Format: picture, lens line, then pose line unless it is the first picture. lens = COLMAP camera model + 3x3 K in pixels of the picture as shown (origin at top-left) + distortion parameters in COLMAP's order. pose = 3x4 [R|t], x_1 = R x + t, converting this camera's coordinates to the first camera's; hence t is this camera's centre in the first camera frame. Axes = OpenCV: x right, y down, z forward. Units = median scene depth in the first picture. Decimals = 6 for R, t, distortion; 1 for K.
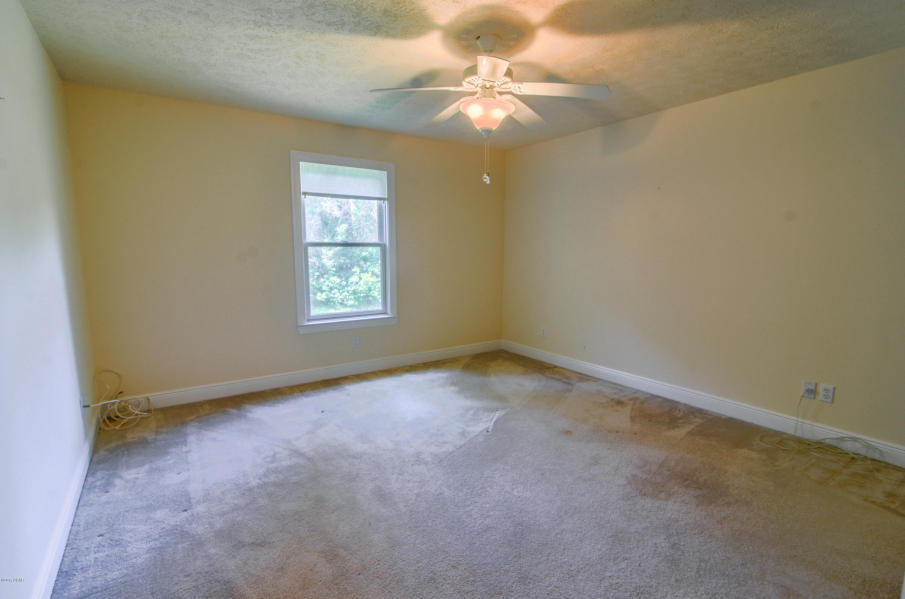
lens RADIAL K [[435.2, 0, 450.2], [0, 435.2, 305.9], [0, 0, 1]] dist [-0.001609, 0.000307]
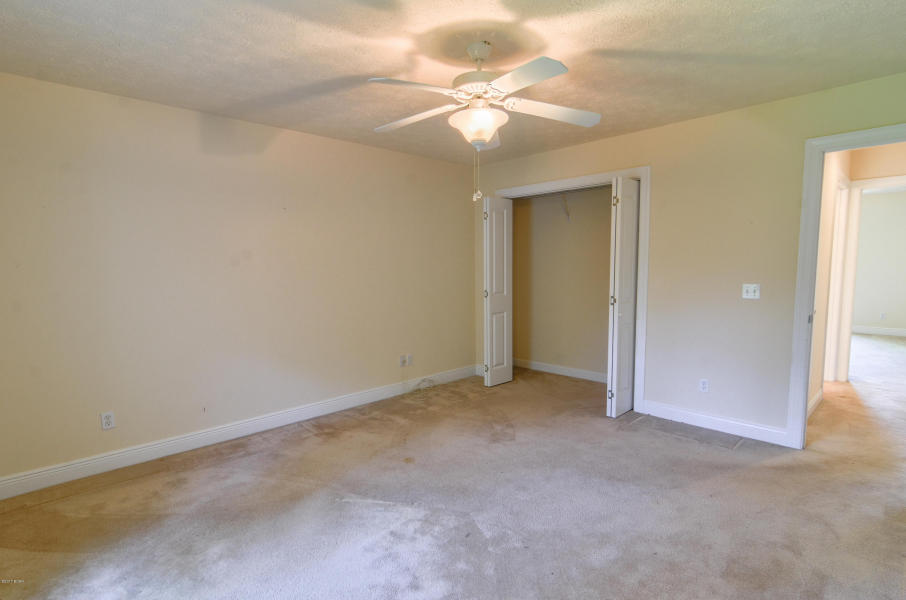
lens RADIAL K [[435.7, 0, 450.7], [0, 435.7, 306.5], [0, 0, 1]] dist [-0.001609, 0.000307]
pose [[-0.131054, -0.099393, 0.986380, -0.625425], [0.149219, 0.981649, 0.118742, -0.138324], [-0.980081, 0.162748, -0.113817, 0.902866]]
